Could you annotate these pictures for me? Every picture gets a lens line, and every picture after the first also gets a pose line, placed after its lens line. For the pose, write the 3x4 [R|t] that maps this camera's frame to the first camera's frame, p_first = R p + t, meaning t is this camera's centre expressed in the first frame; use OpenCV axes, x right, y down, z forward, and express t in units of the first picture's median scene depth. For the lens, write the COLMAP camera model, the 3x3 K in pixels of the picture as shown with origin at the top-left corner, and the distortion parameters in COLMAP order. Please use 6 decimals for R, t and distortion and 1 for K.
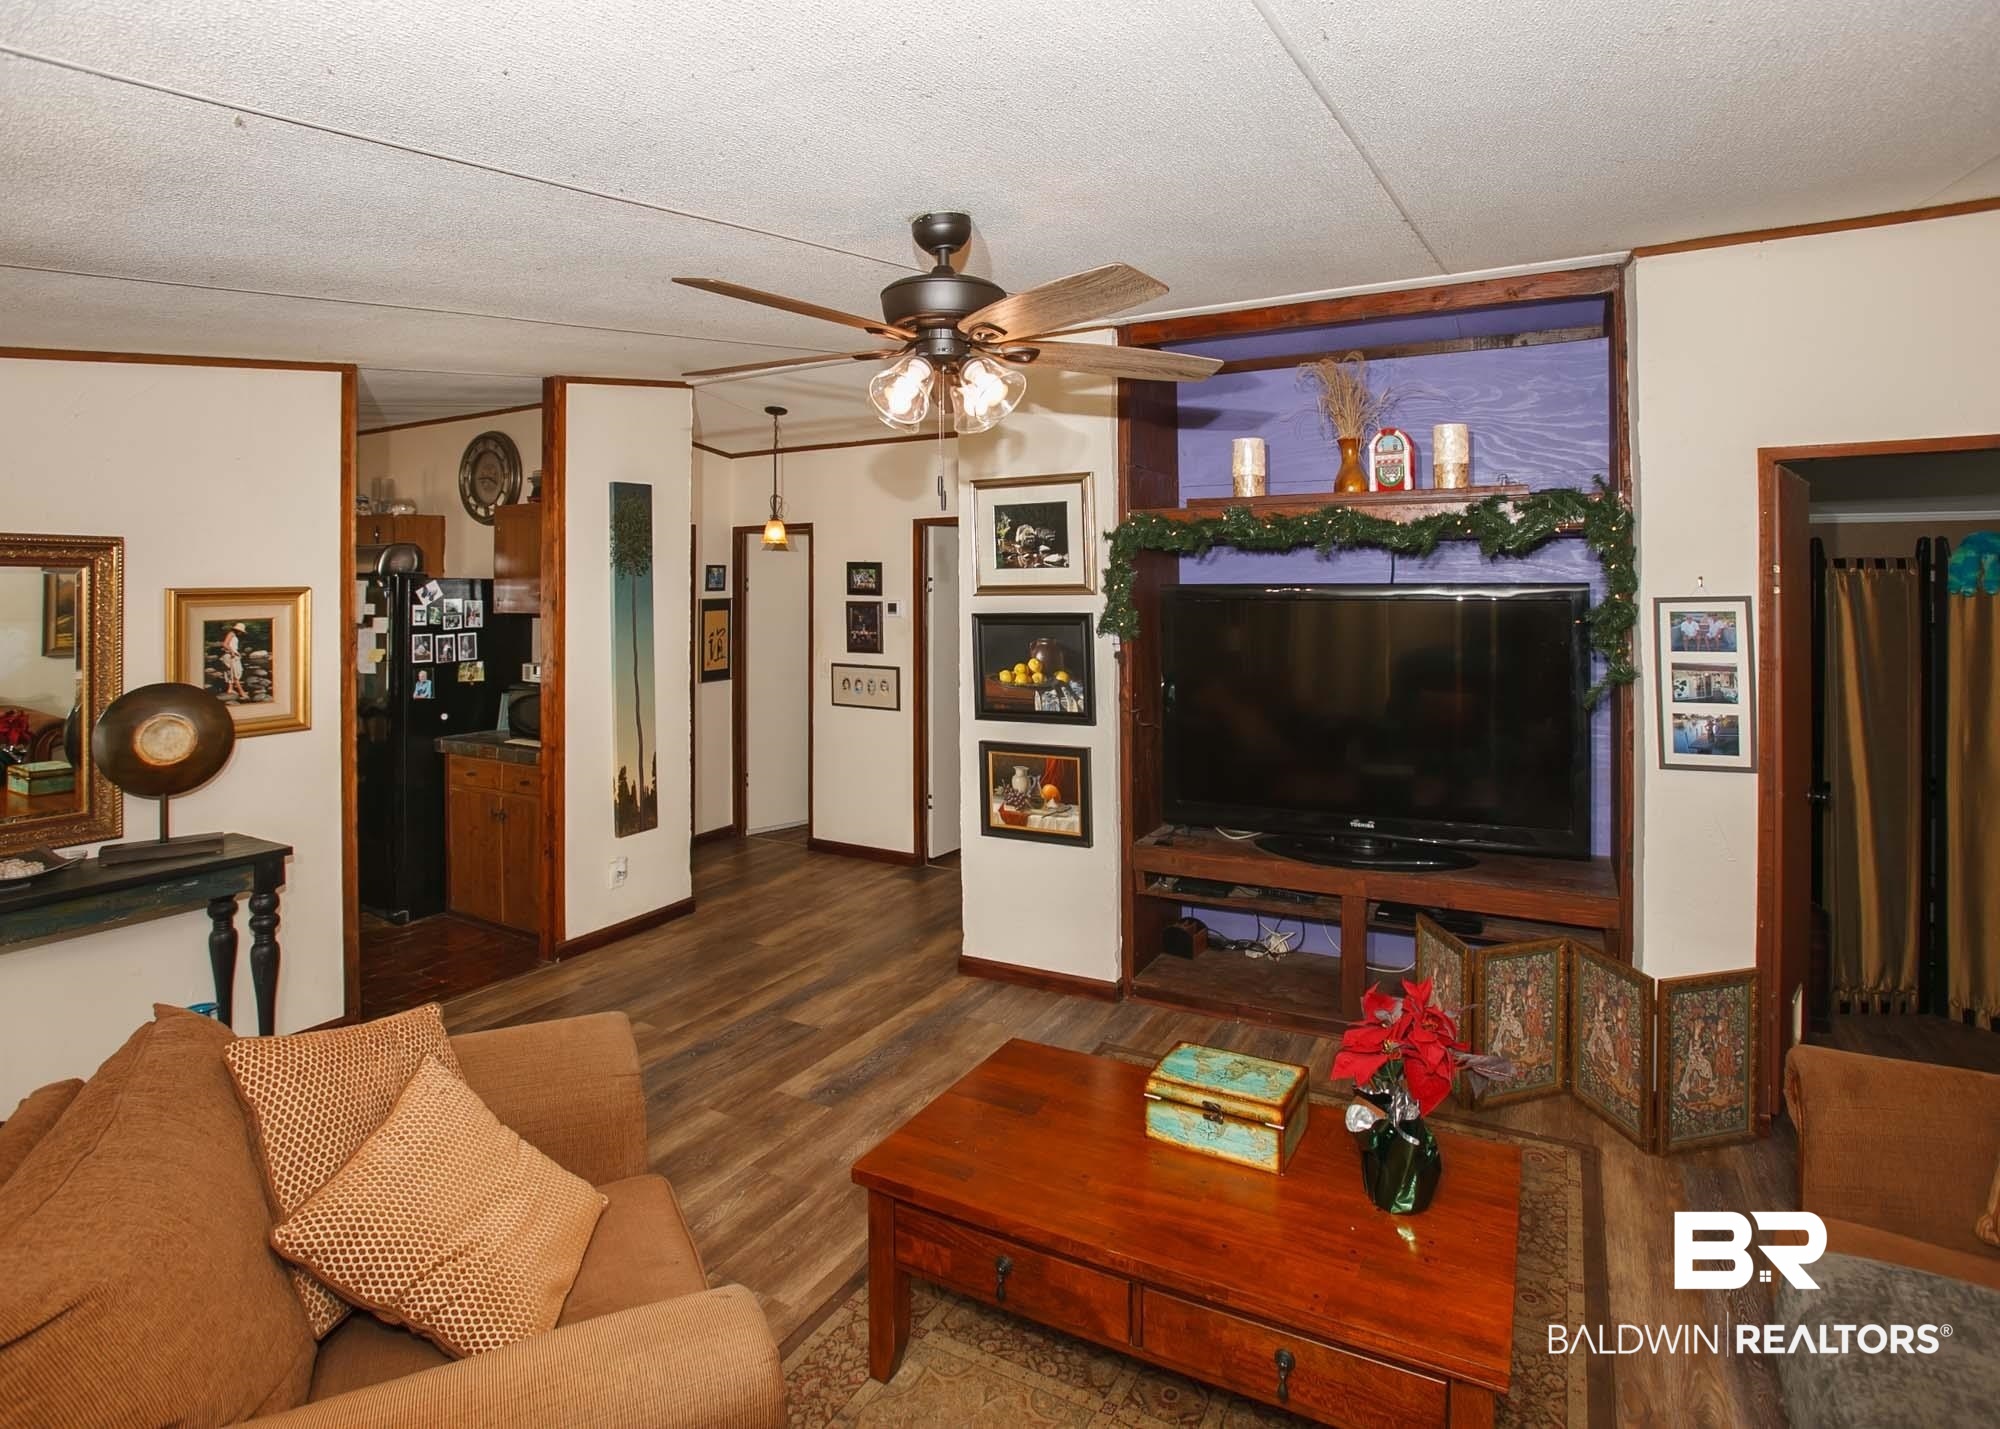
lens RADIAL K [[1031.8, 0, 1001.7], [0, 1031.8, 616.2], [0, 0, 1]] dist [-0.062015, 0.000610]
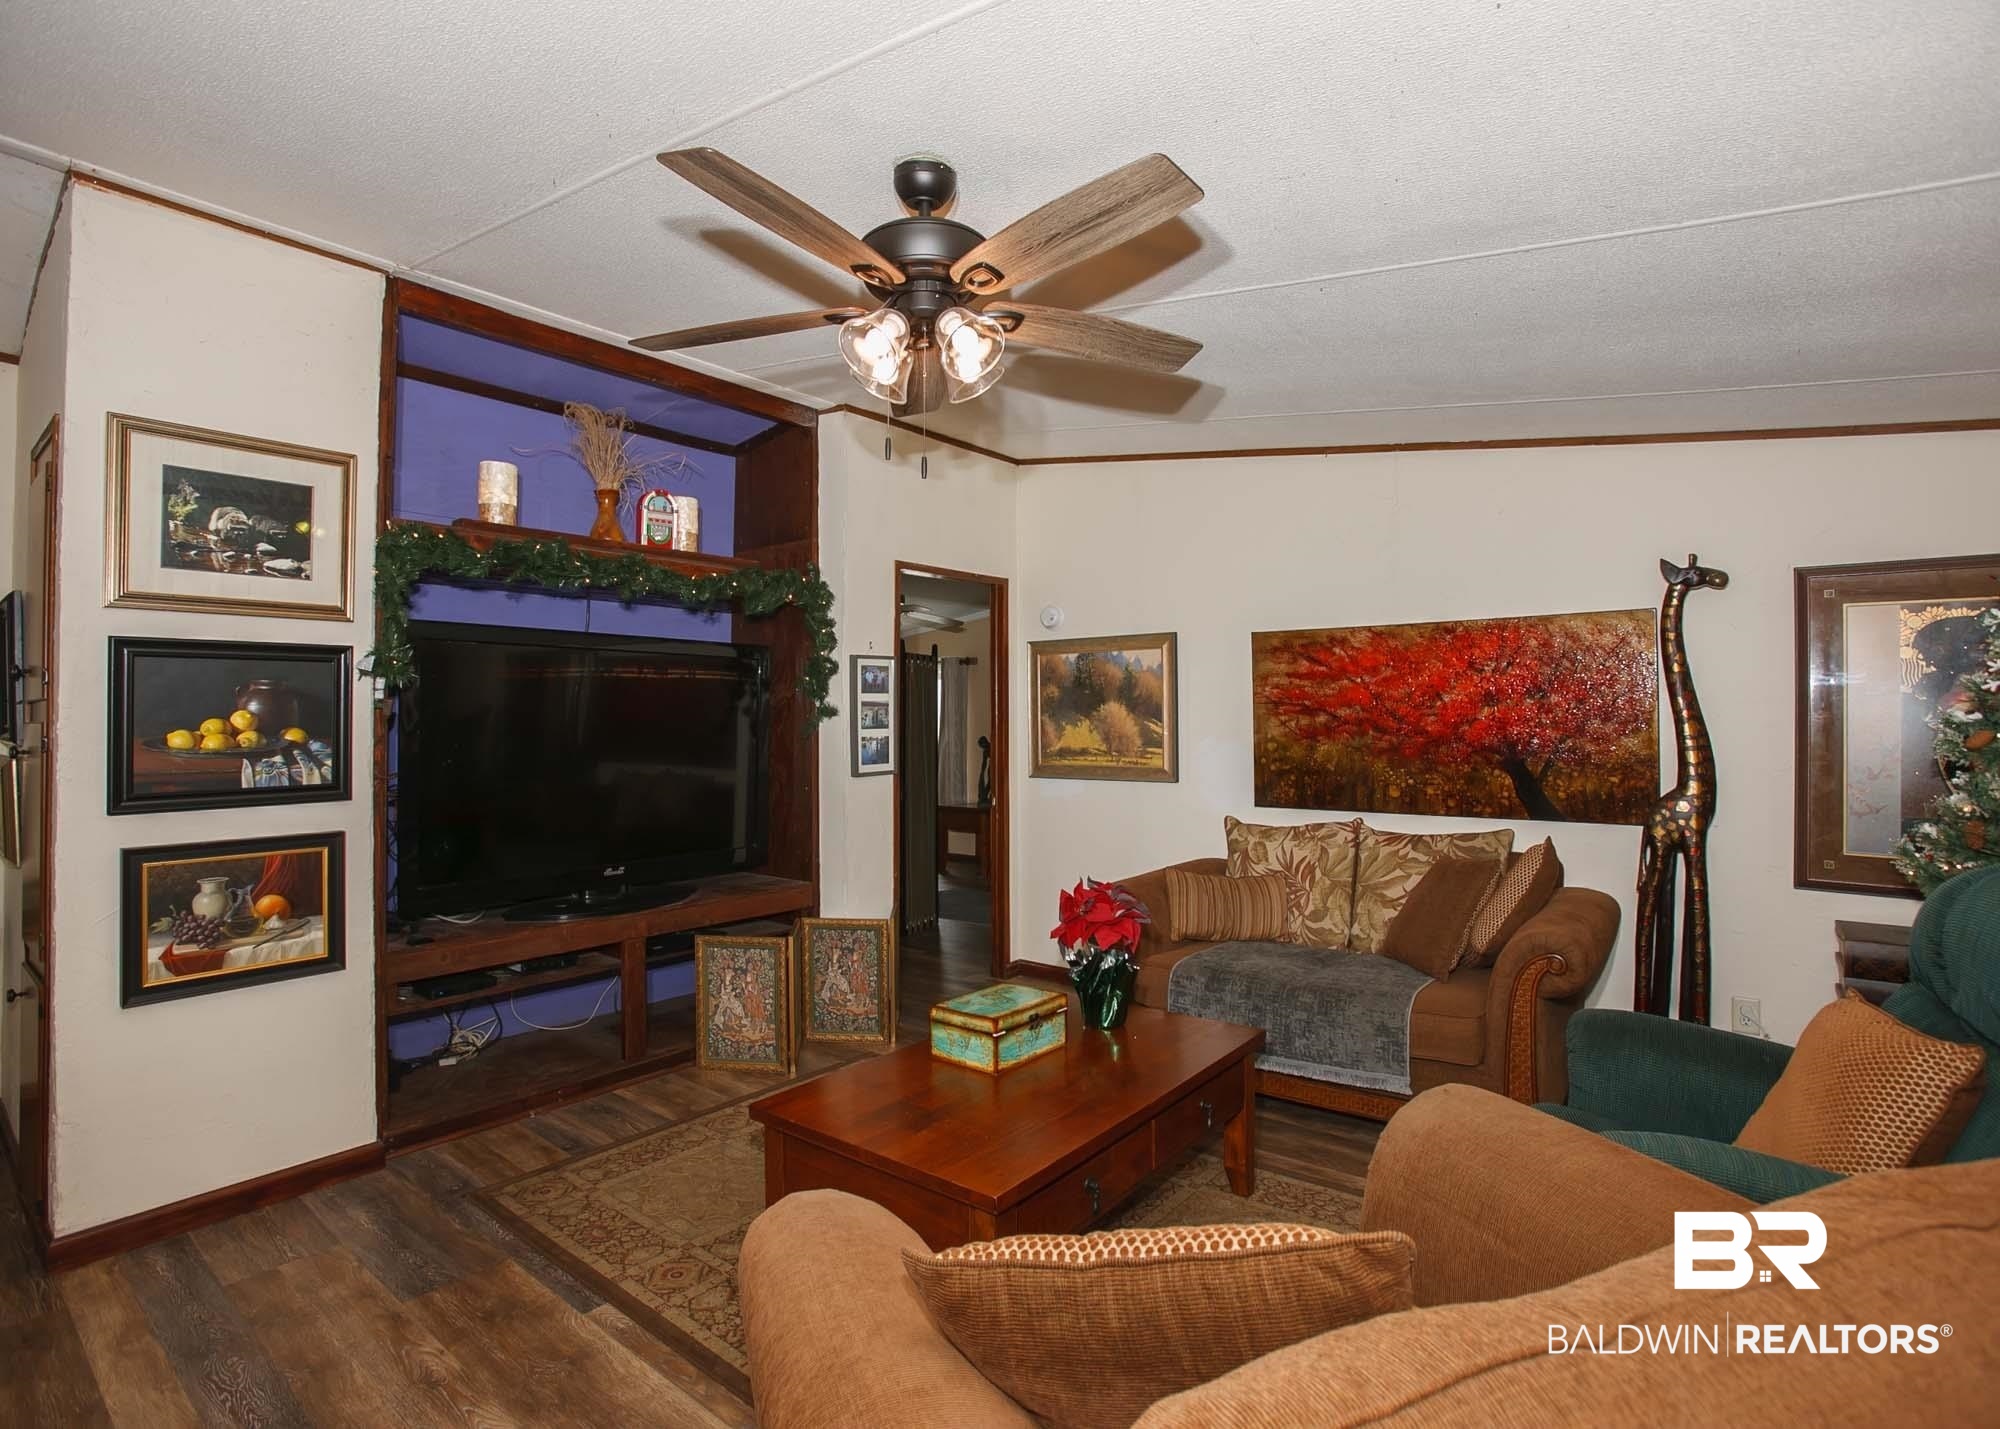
lens RADIAL K [[984.6, 0, 1000.0], [0, 984.6, 714.5], [0, 0, 1]] dist [0.000257, 0.001132]
pose [[0.203376, 0.002134, 0.979098, -0.498460], [0.022430, 0.999725, -0.006838, 0.059935], [-0.978844, 0.023352, 0.203272, 0.397113]]
